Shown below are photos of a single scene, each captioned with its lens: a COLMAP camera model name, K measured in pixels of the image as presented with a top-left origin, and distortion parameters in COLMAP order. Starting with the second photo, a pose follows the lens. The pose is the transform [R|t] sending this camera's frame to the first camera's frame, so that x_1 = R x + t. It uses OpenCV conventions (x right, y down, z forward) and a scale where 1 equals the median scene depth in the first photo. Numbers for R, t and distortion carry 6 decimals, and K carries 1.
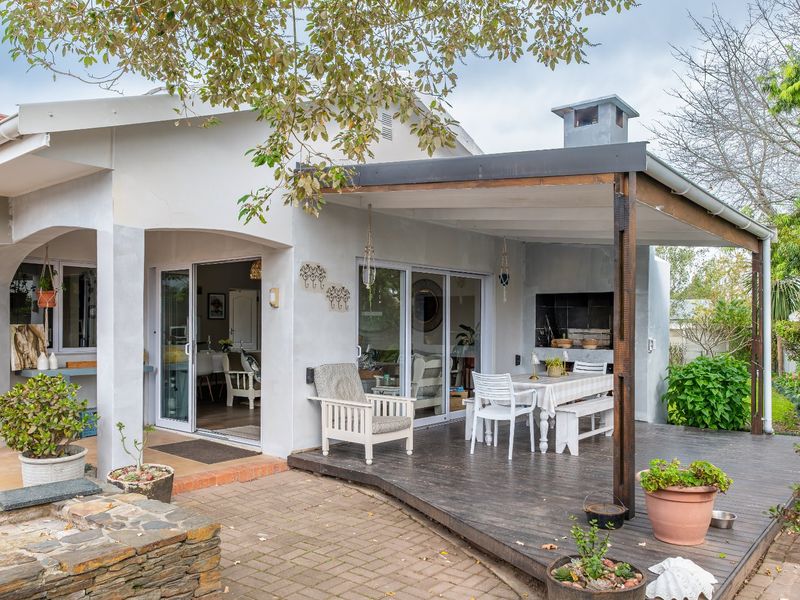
lens RADIAL K [[640.4, 0, 400.0], [0, 640.4, 300.0], [0, 0, 1]] dist [0.008579, 0.010507]
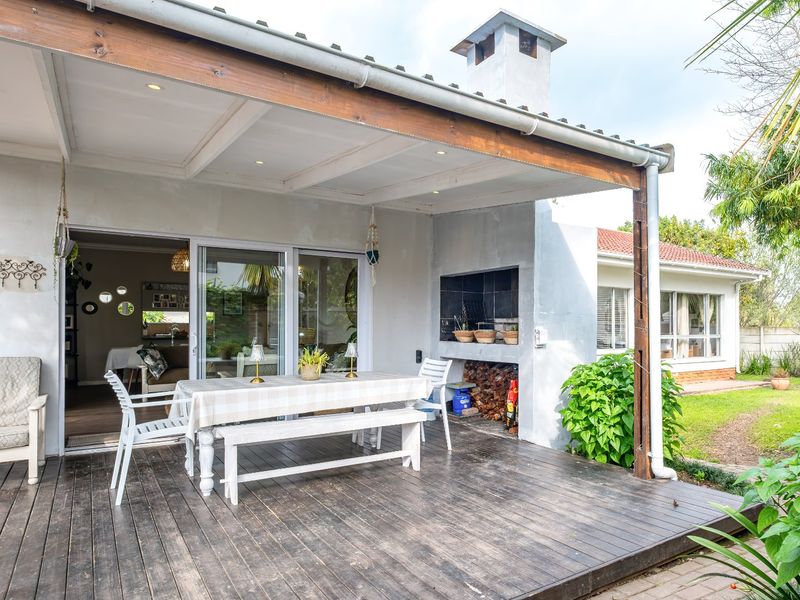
lens RADIAL K [[542.6, 0, 400.0], [0, 542.6, 300.0], [0, 0, 1]] dist [-0.005122, -0.001565]
pose [[0.961856, -0.017159, -0.273018, 0.378693], [0.014941, 0.999836, -0.010202, 0.029760], [0.273149, 0.005734, 0.961955, 0.338840]]
